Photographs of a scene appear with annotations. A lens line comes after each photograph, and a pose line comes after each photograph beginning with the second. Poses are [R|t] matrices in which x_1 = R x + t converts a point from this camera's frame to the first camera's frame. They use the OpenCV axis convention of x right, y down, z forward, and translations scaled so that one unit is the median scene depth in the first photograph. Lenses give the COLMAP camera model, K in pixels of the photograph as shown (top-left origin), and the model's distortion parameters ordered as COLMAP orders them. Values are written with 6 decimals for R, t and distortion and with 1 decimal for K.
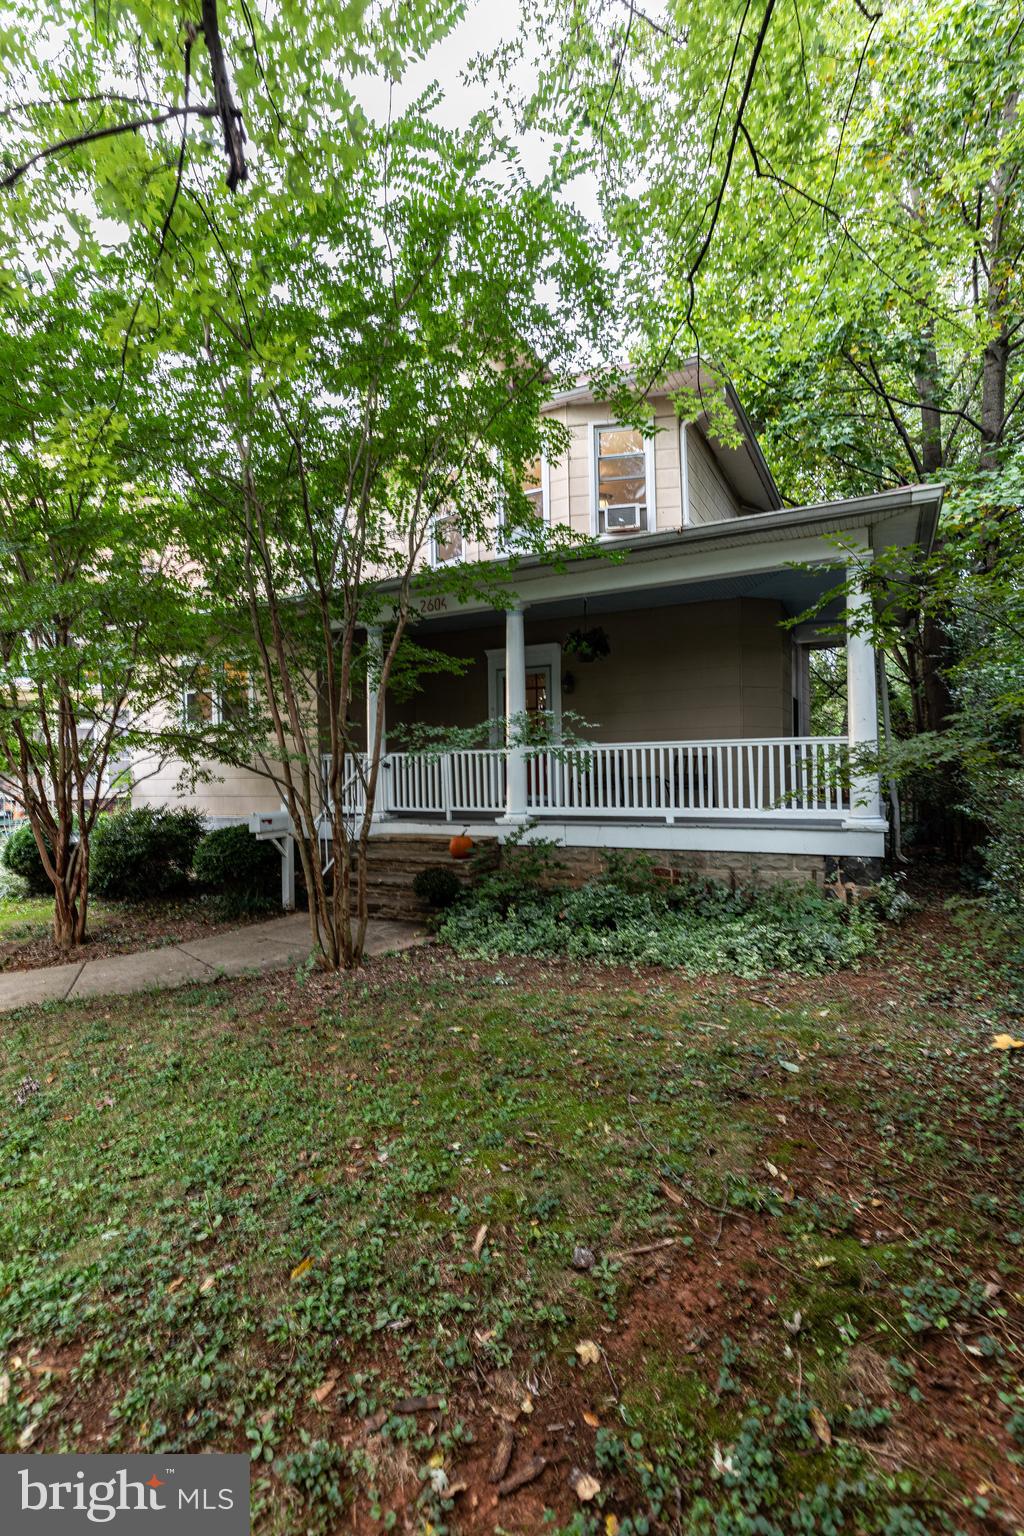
lens RADIAL K [[692.3, 0, 513.4], [0, 692.3, 771.4], [0, 0, 1]] dist [-0.002852, -0.000216]
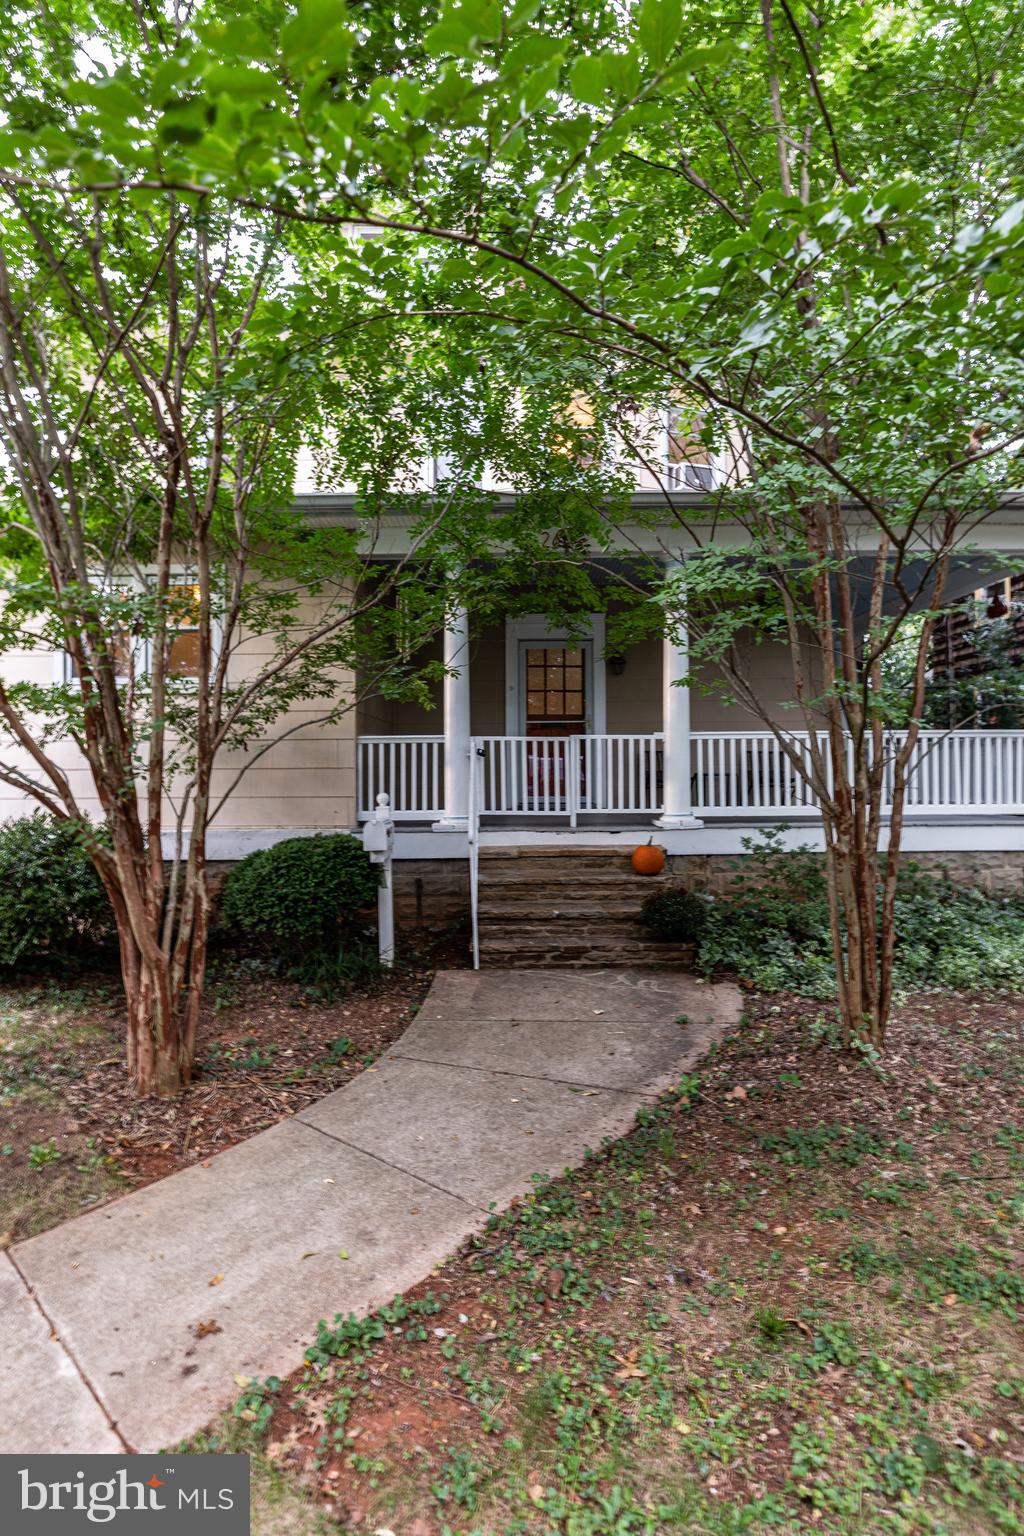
lens RADIAL K [[776.2, 0, 509.8], [0, 776.2, 762.8], [0, 0, 1]] dist [-0.022665, -0.001657]
pose [[0.879533, 0.011777, 0.475693, -0.562386], [-0.006995, 0.999906, -0.011822, 0.011862], [-0.475787, 0.007070, 0.879532, 0.296485]]
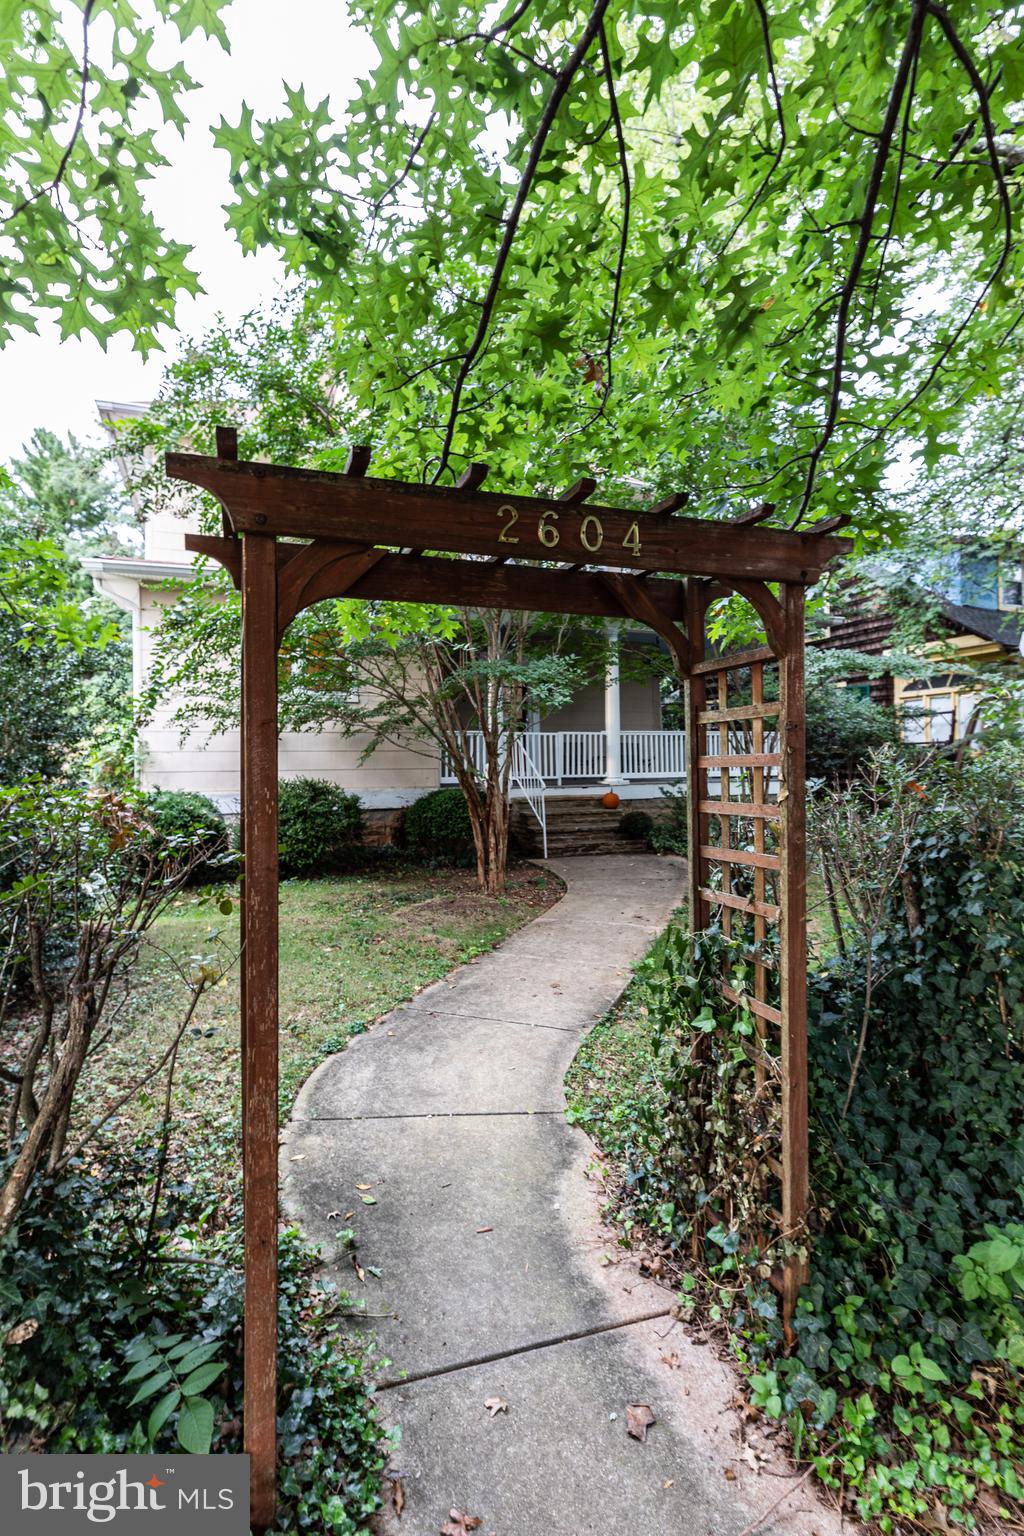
lens RADIAL K [[761.3, 0, 506.1], [0, 761.3, 763.6], [0, 0, 1]] dist [-0.002742, -0.000318]
pose [[0.669565, -0.002998, 0.742748, -1.238830], [-0.007679, 0.999910, 0.010959, 0.015681], [-0.742714, -0.013041, 0.669482, 0.119629]]
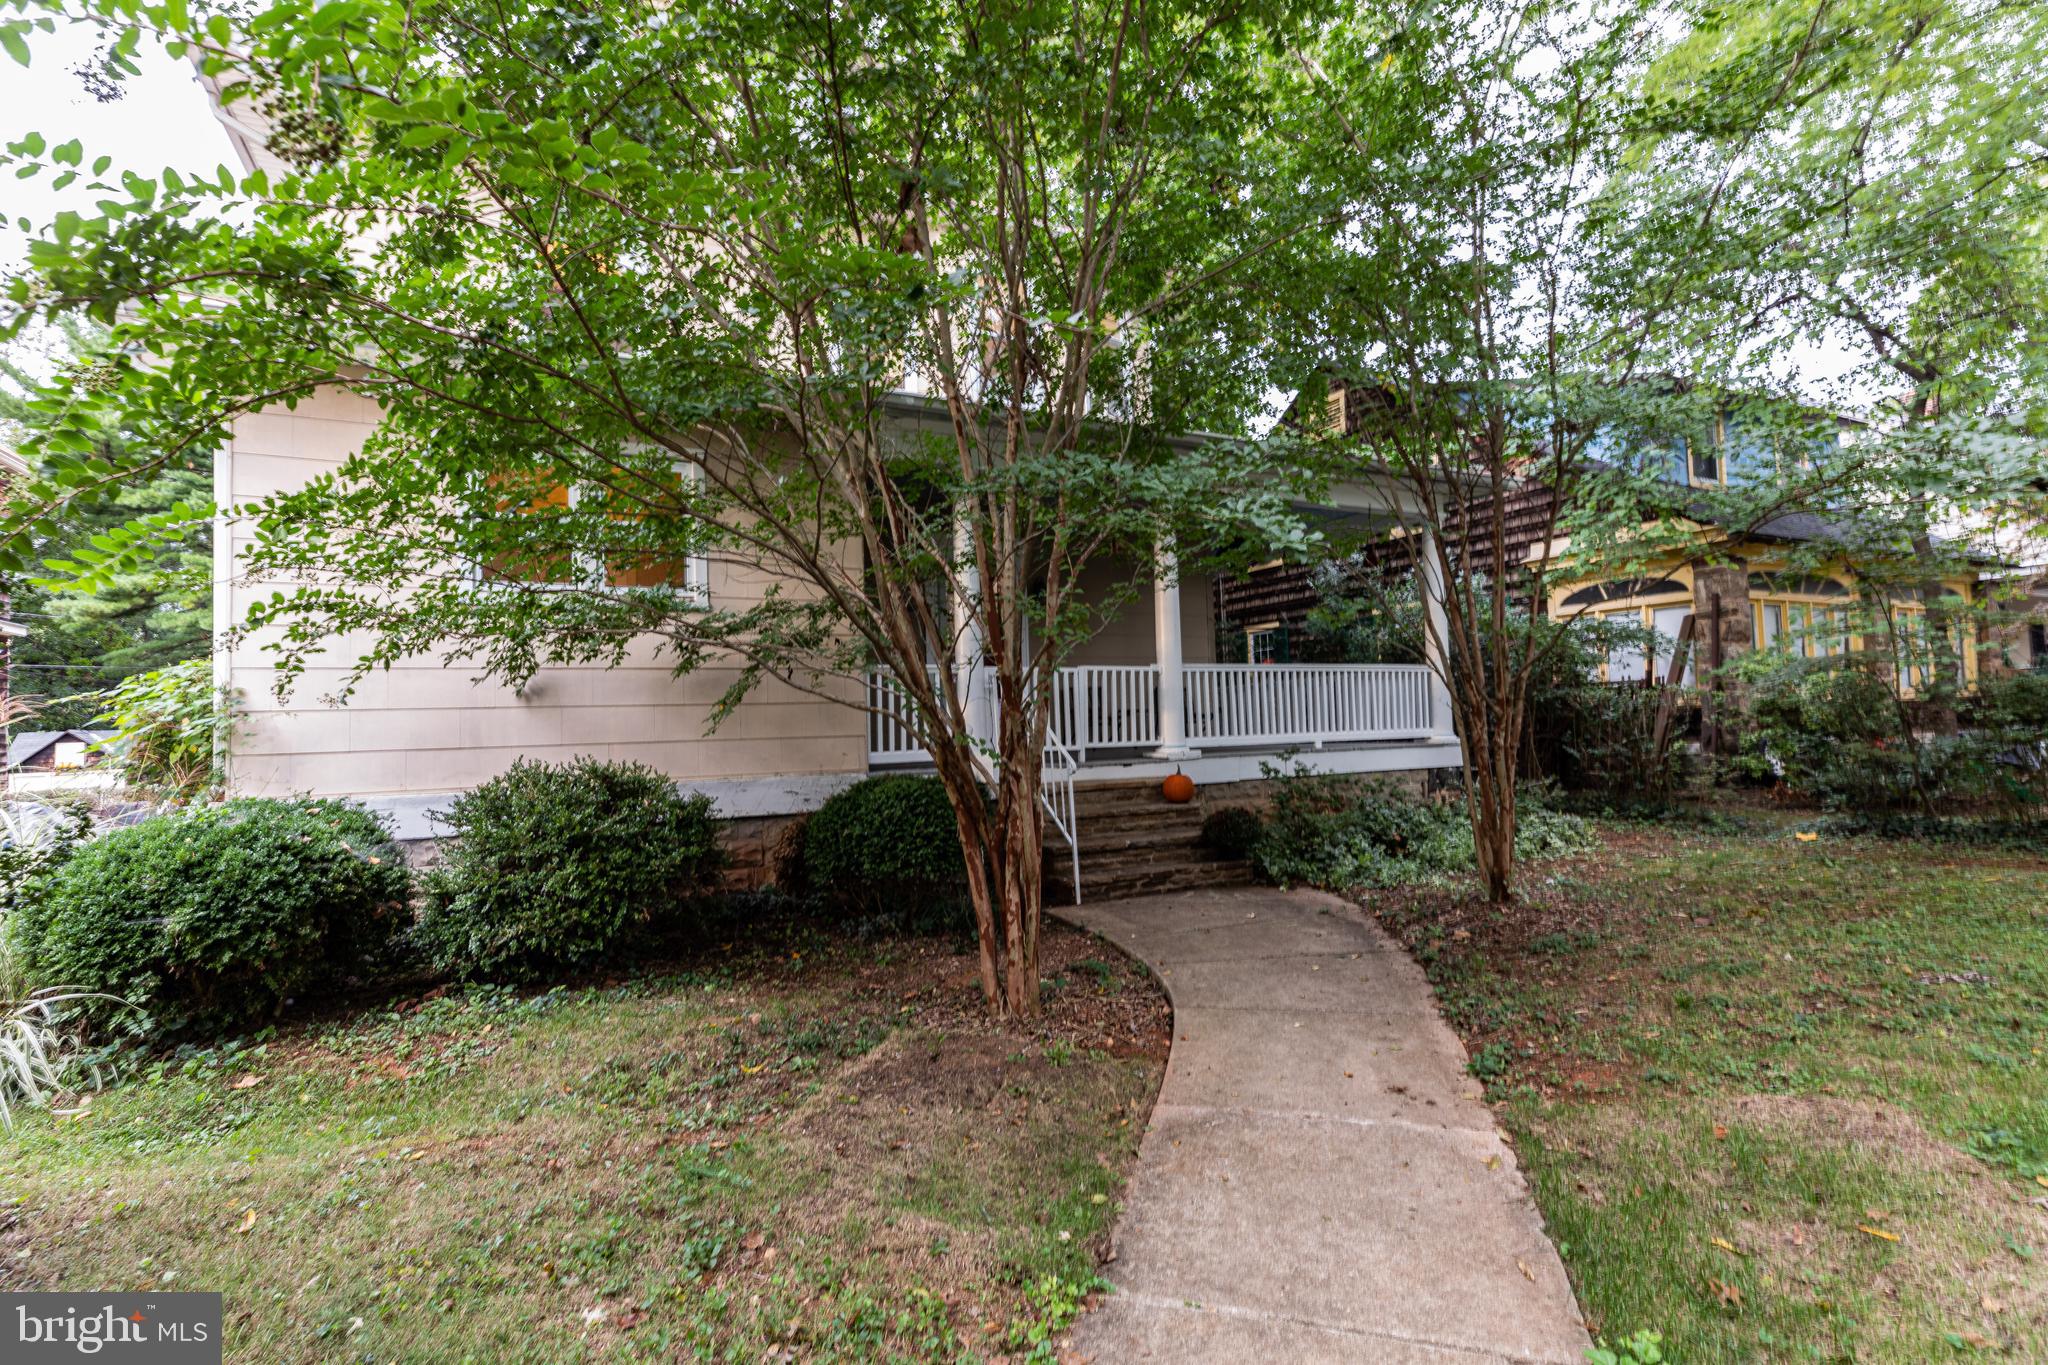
lens RADIAL K [[1015.1, 0, 1044.5], [0, 1015.1, 690.9], [0, 0, 1]] dist [-0.002742, -0.000318]
pose [[0.576817, 0.013164, 0.816767, -1.001624], [0.005561, 0.999784, -0.020041, 0.018206], [-0.816854, 0.016102, 0.576619, 0.421717]]
